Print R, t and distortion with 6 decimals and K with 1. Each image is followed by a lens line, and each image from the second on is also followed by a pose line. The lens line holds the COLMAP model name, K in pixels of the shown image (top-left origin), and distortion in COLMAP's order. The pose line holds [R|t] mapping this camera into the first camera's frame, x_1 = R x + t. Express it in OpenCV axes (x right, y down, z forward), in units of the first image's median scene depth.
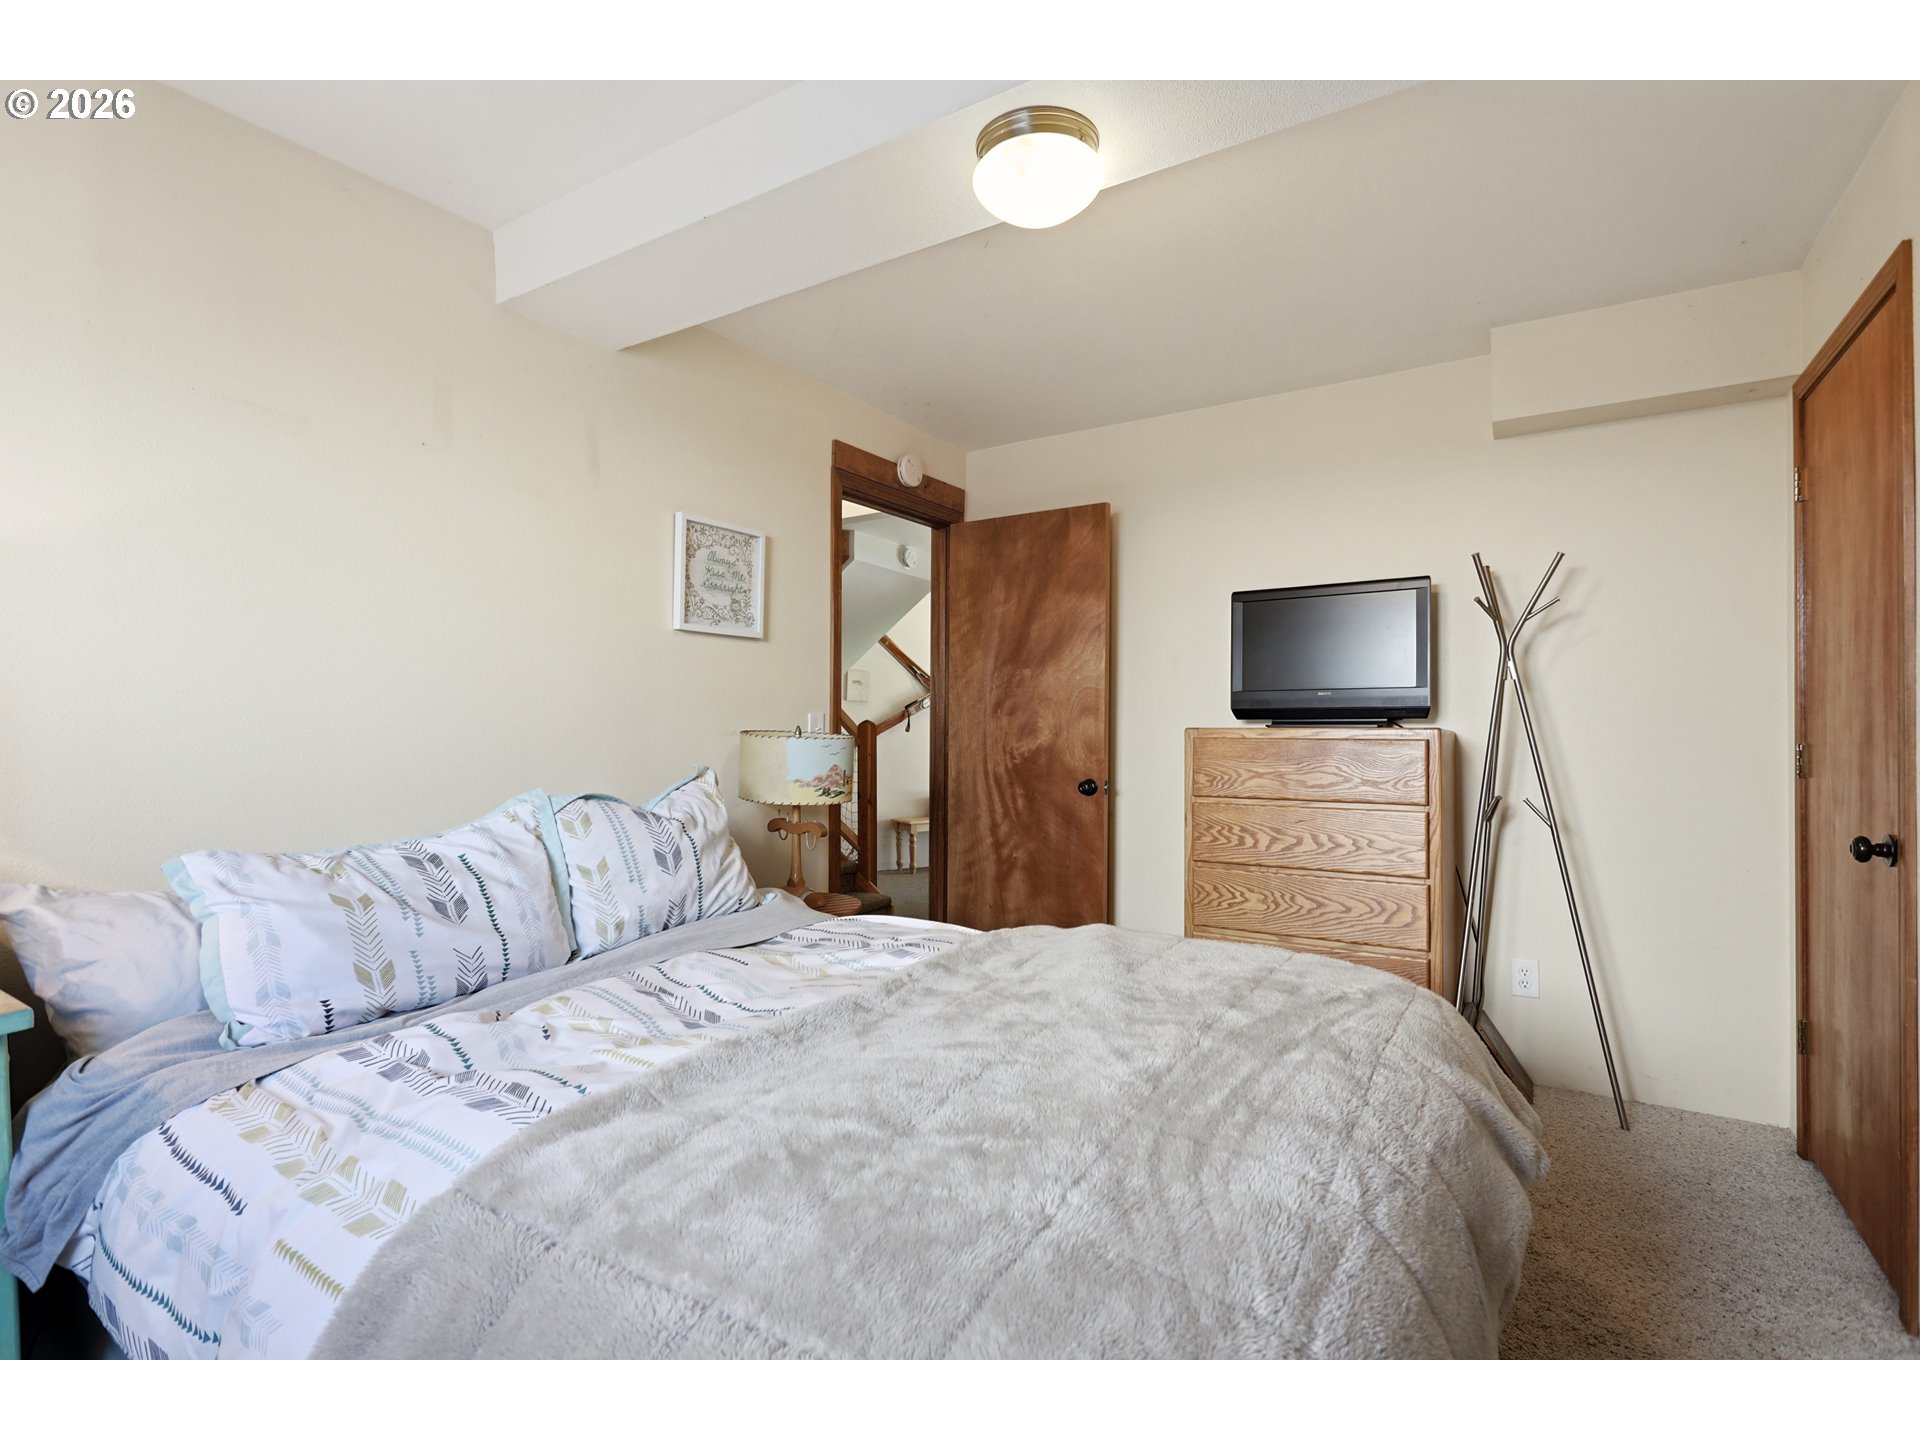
lens RADIAL K [[912.3, 0, 963.1], [0, 912.3, 713.7], [0, 0, 1]] dist [-0.001196, 0.001203]
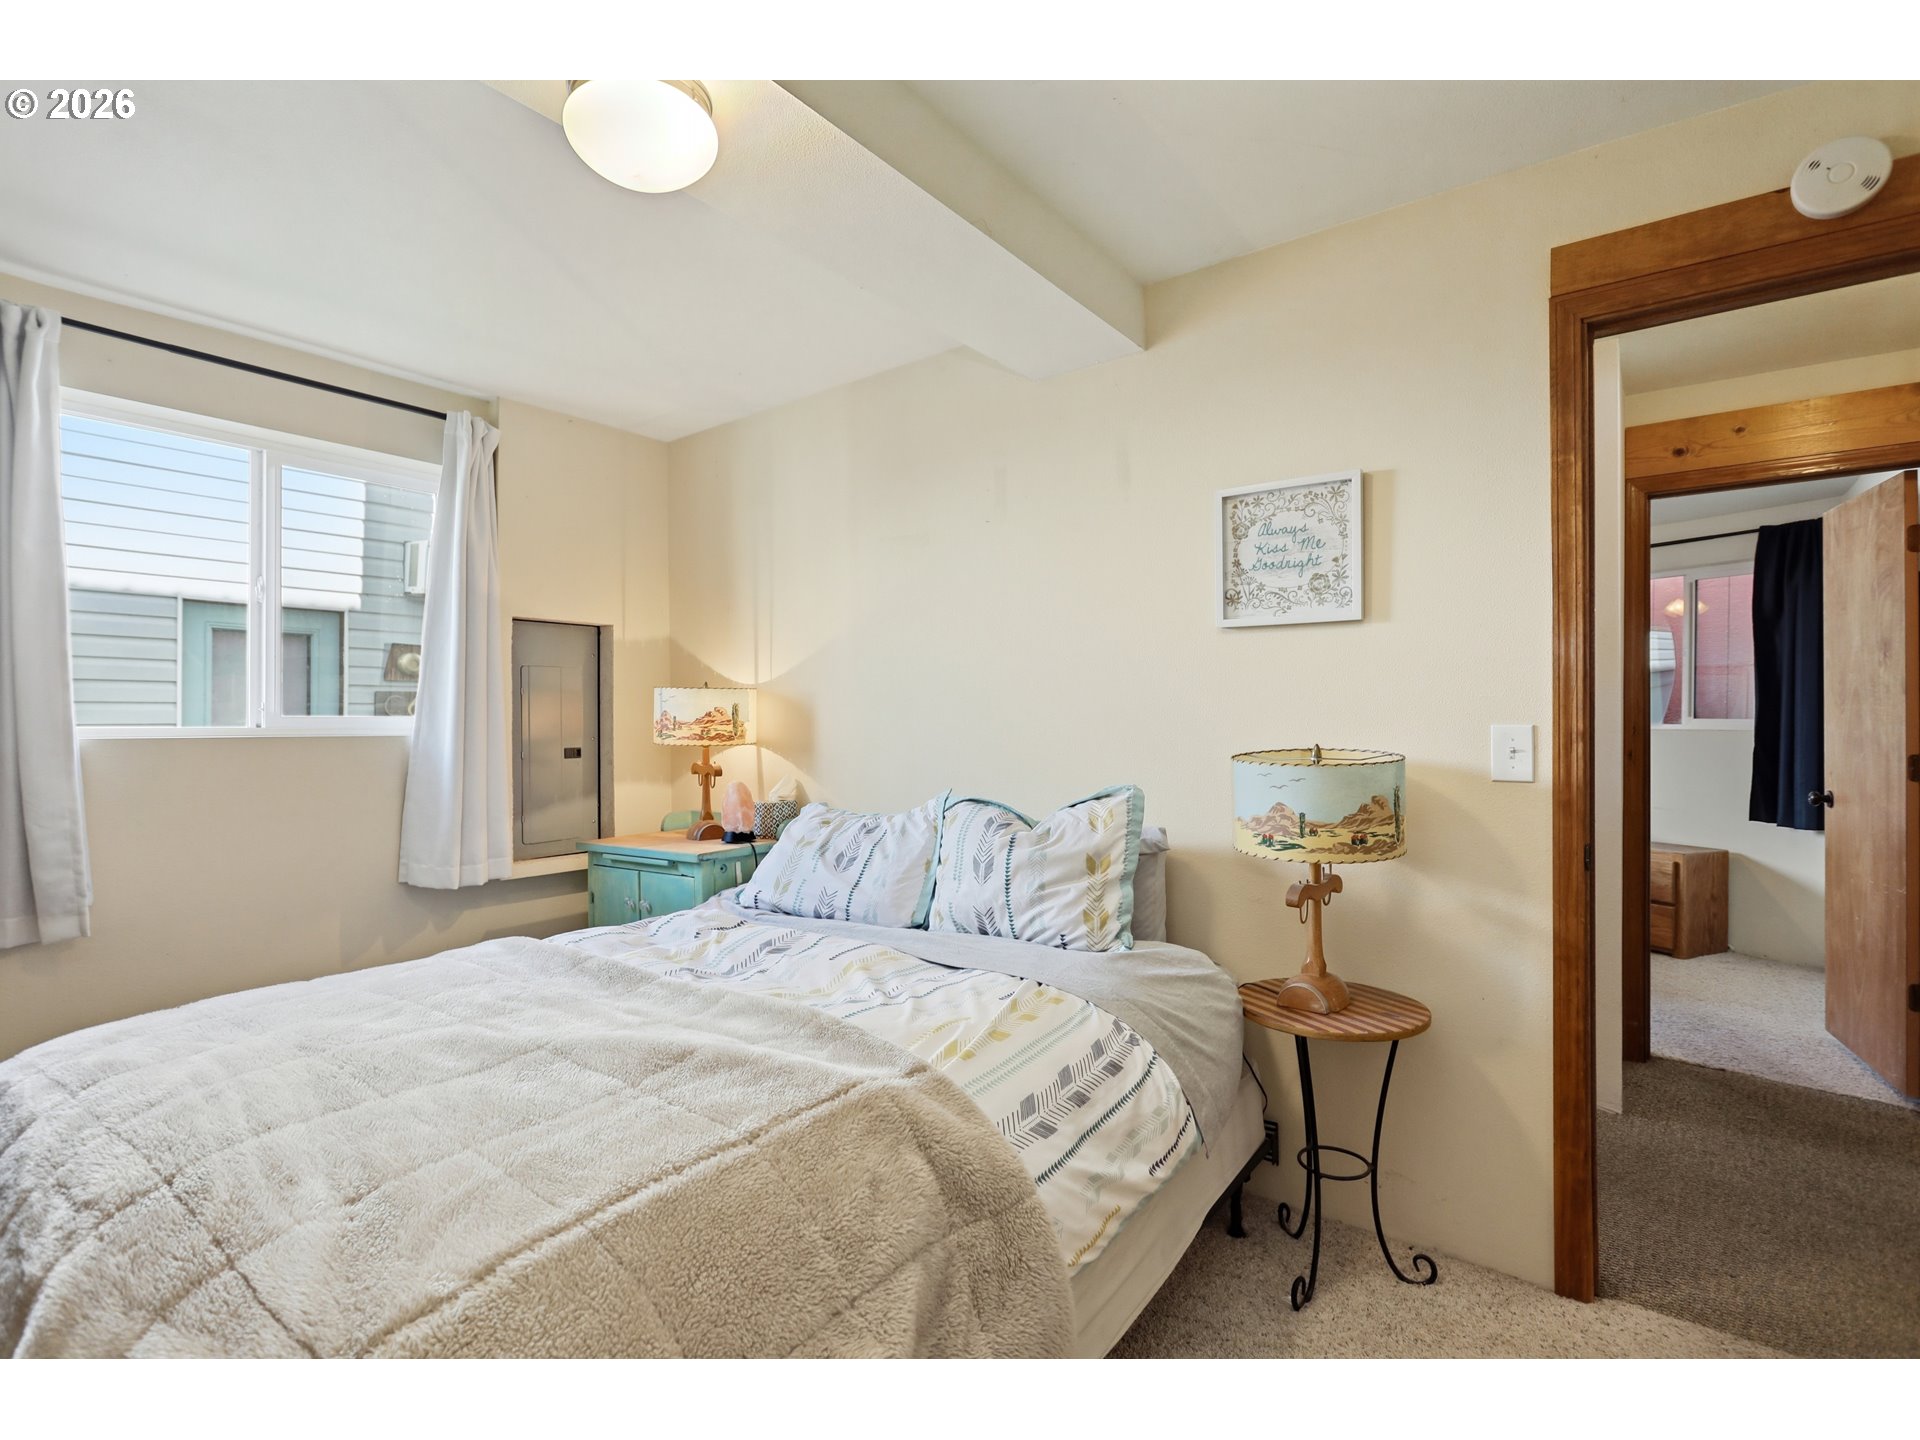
lens RADIAL K [[912.3, 0, 963.1], [0, 912.3, 713.7], [0, 0, 1]] dist [-0.001196, 0.001203]
pose [[-0.069845, -0.006524, -0.997537, 0.541456], [0.006521, 0.999954, -0.006997, -0.007075], [0.997537, -0.006993, -0.069799, 0.792697]]
